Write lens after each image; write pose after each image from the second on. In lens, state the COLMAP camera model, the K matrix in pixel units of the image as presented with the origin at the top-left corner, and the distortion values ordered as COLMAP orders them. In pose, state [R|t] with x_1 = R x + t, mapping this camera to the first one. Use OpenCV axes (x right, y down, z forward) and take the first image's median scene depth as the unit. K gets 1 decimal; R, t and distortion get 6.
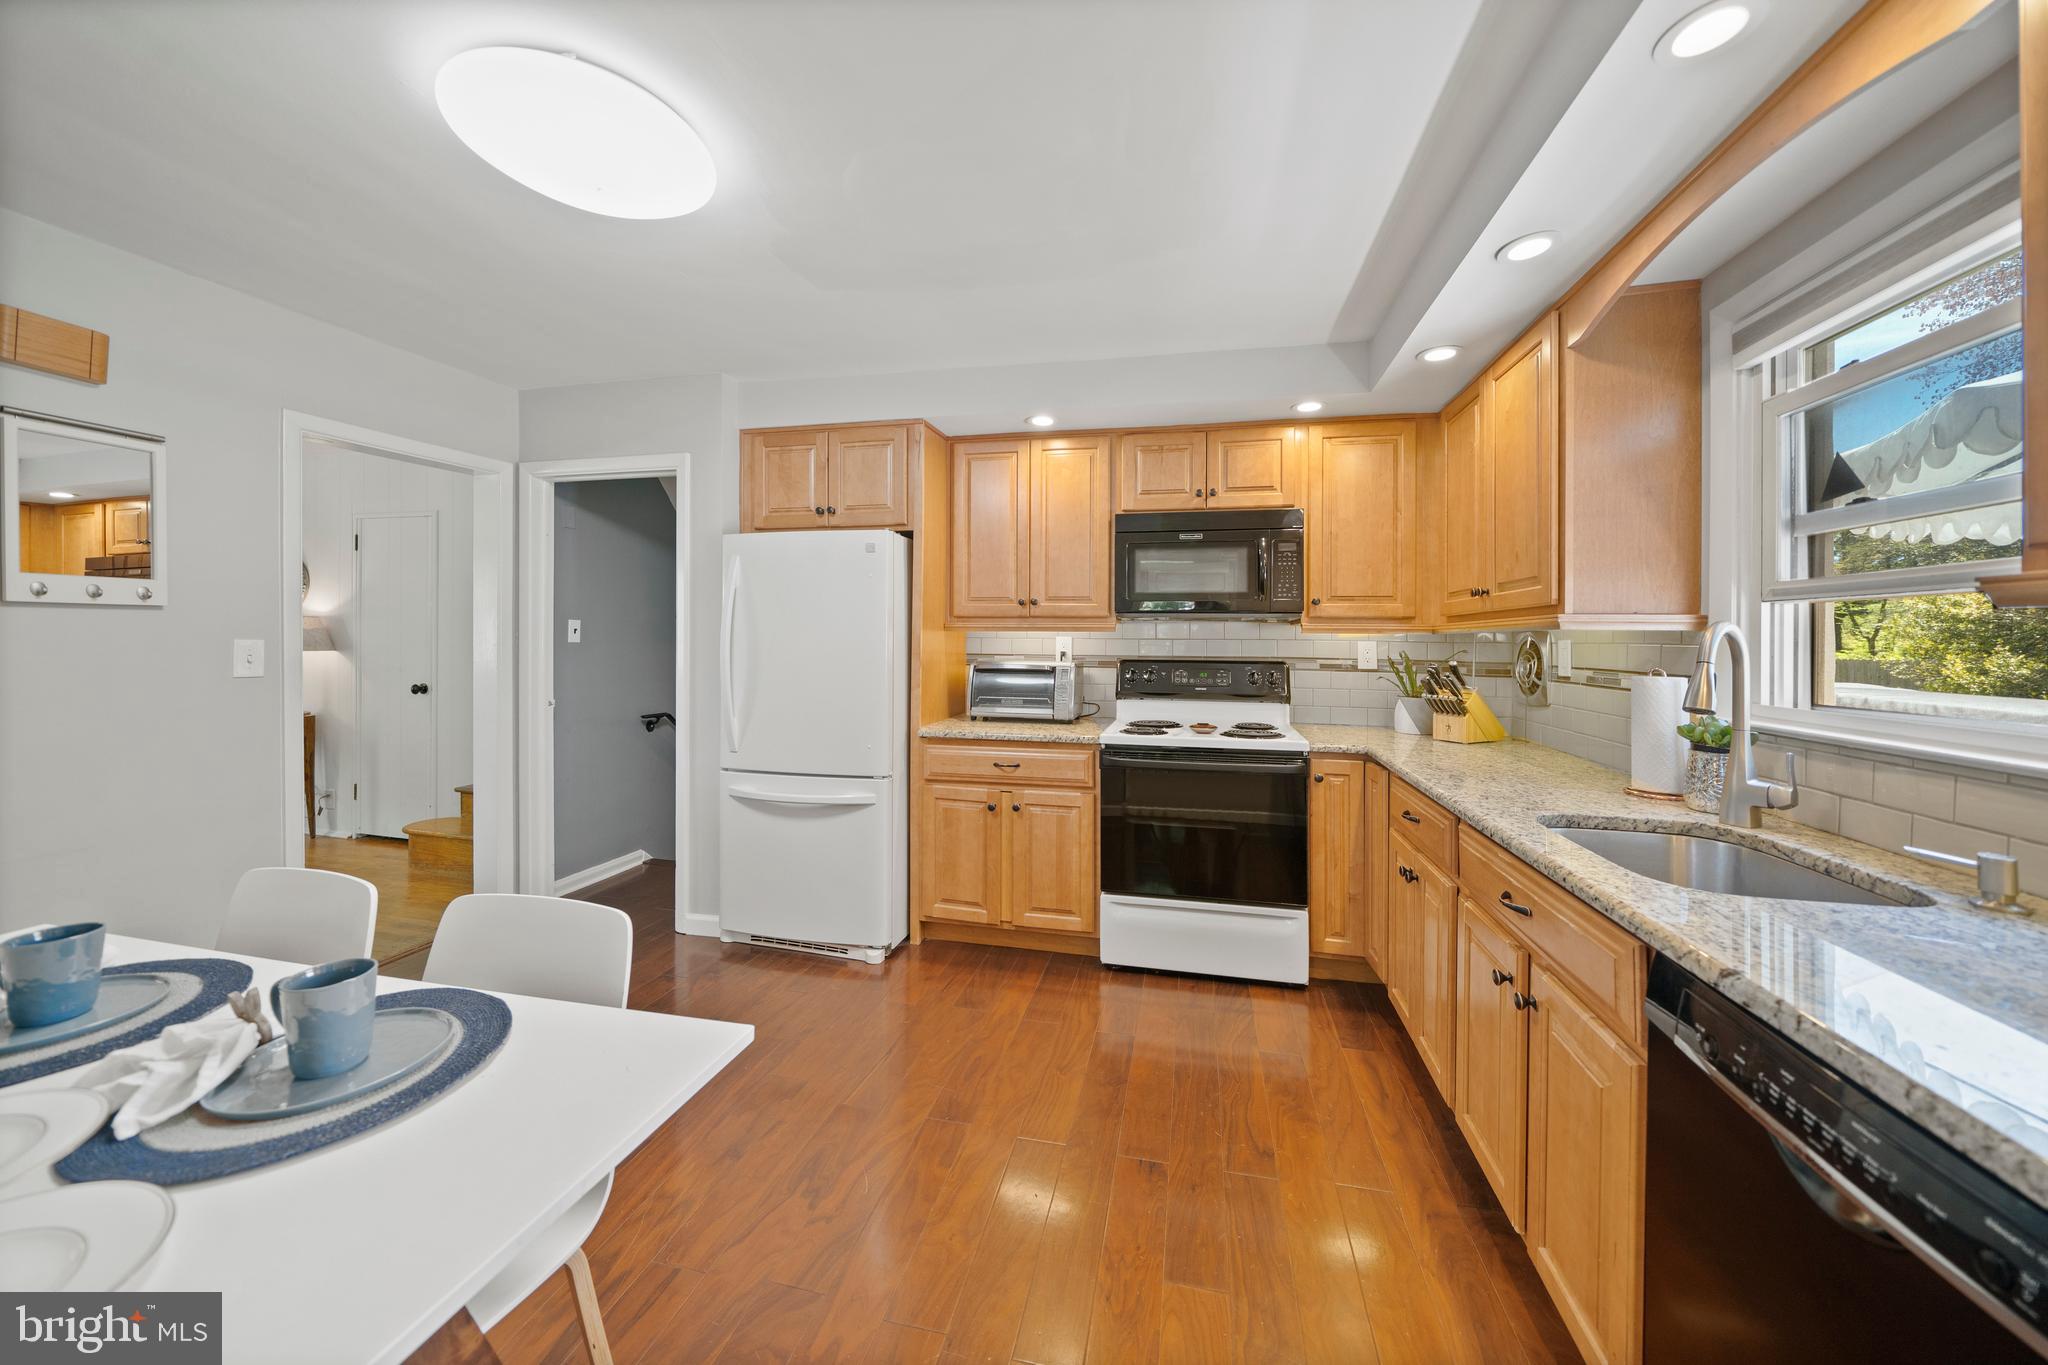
lens RADIAL K [[713.7, 0, 1024.7], [0, 713.7, 634.0], [0, 0, 1]] dist [0.003346, 0.000105]
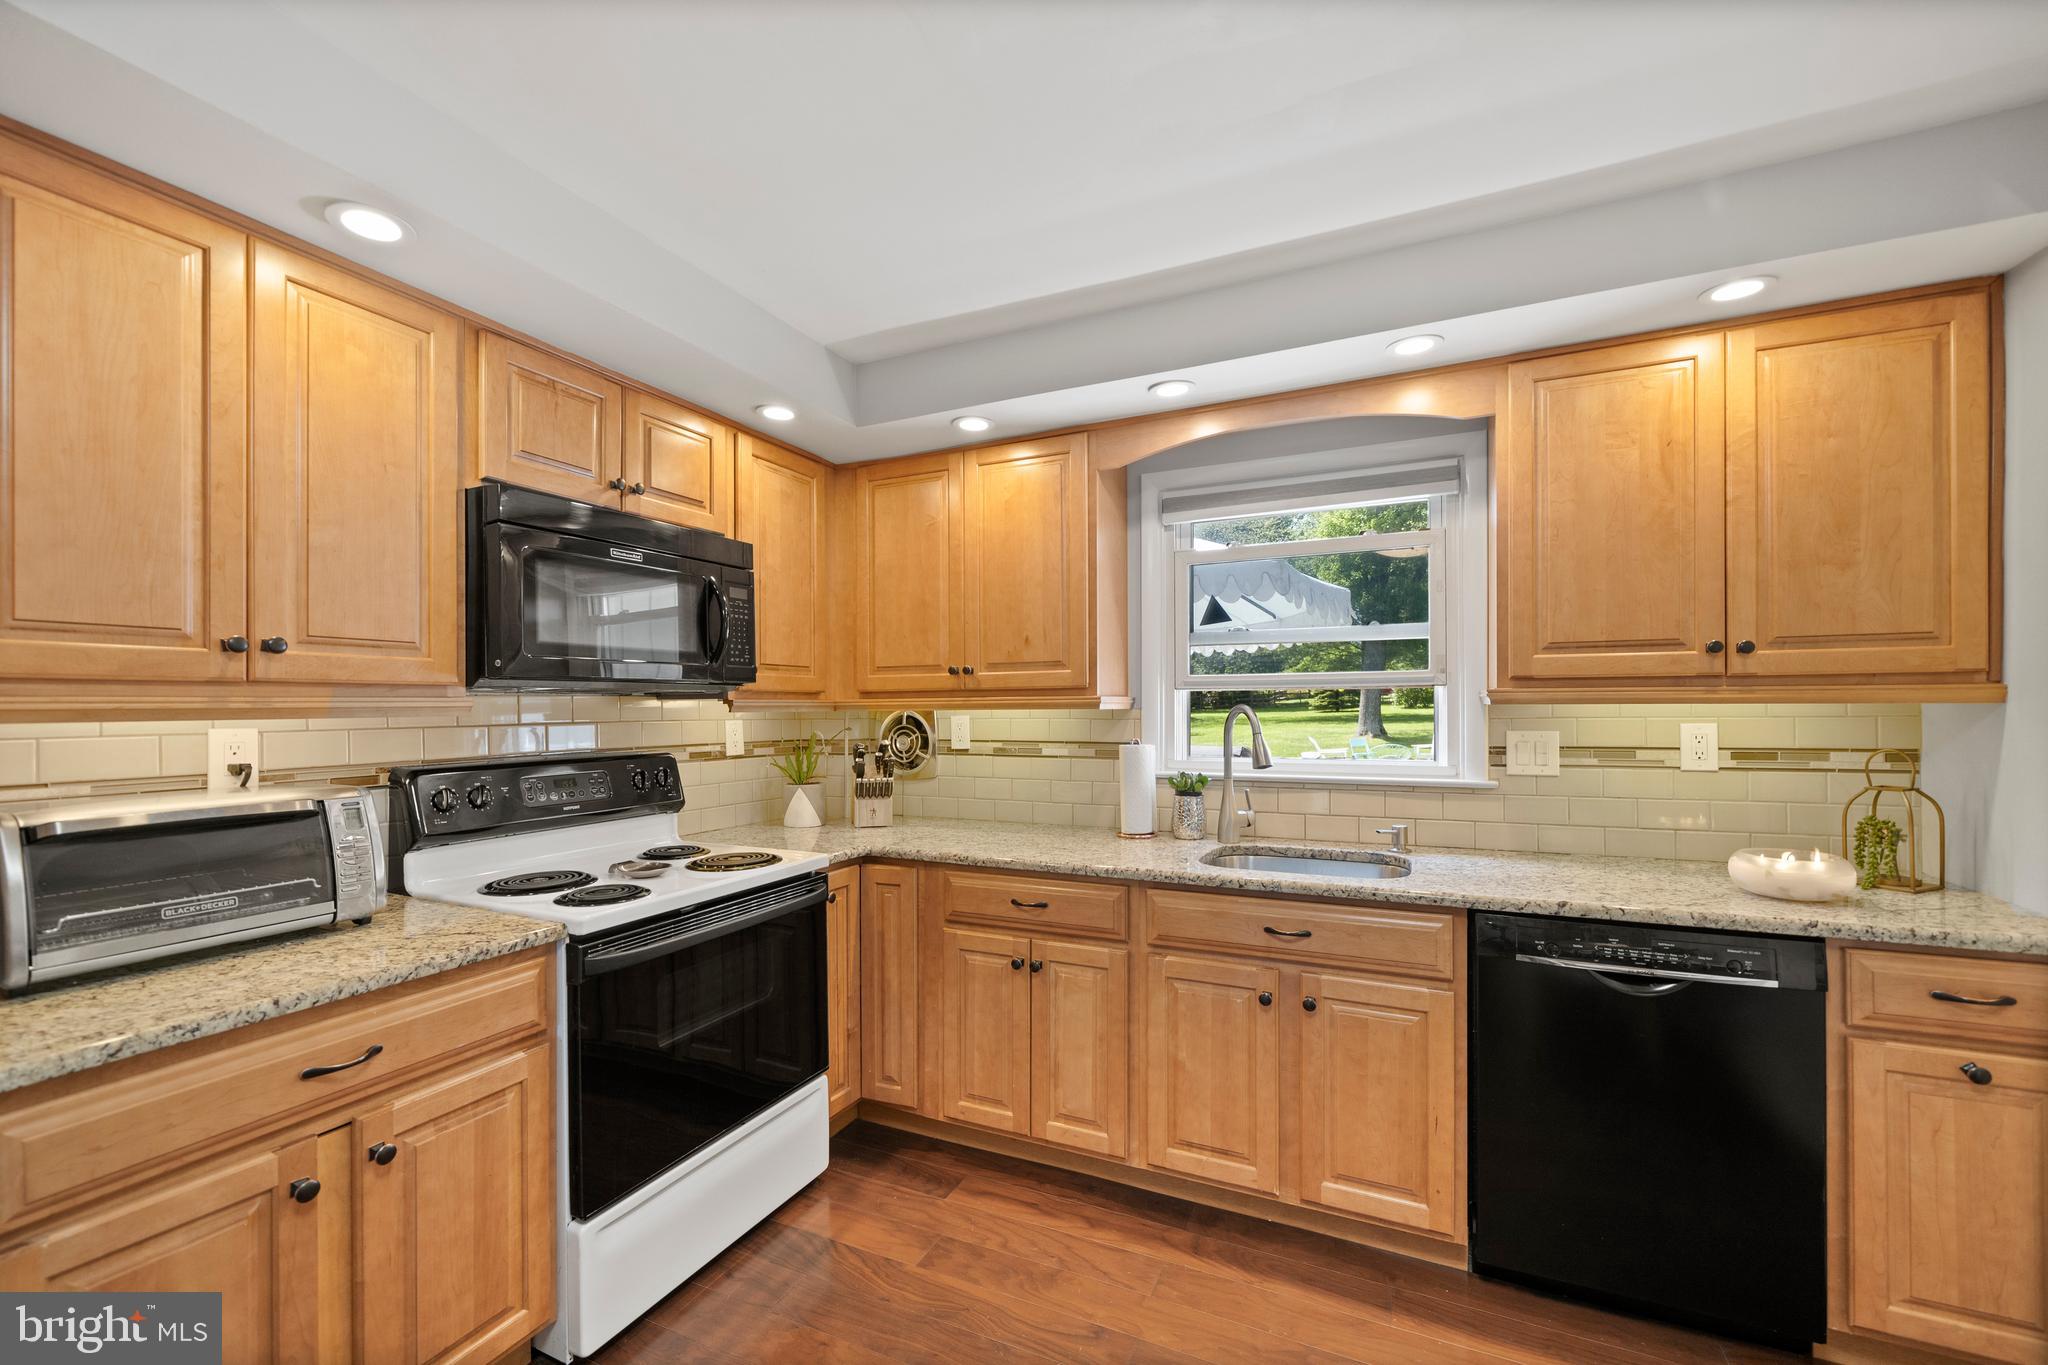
lens RADIAL K [[835.9, 0, 1021.3], [0, 835.9, 697.8], [0, 0, 1]] dist [-0.001321, -0.000185]
pose [[0.213575, -0.002054, 0.976925, -0.403912], [0.002423, 0.999996, 0.001573, -0.017454], [-0.976924, 0.002031, 0.213579, 0.547701]]
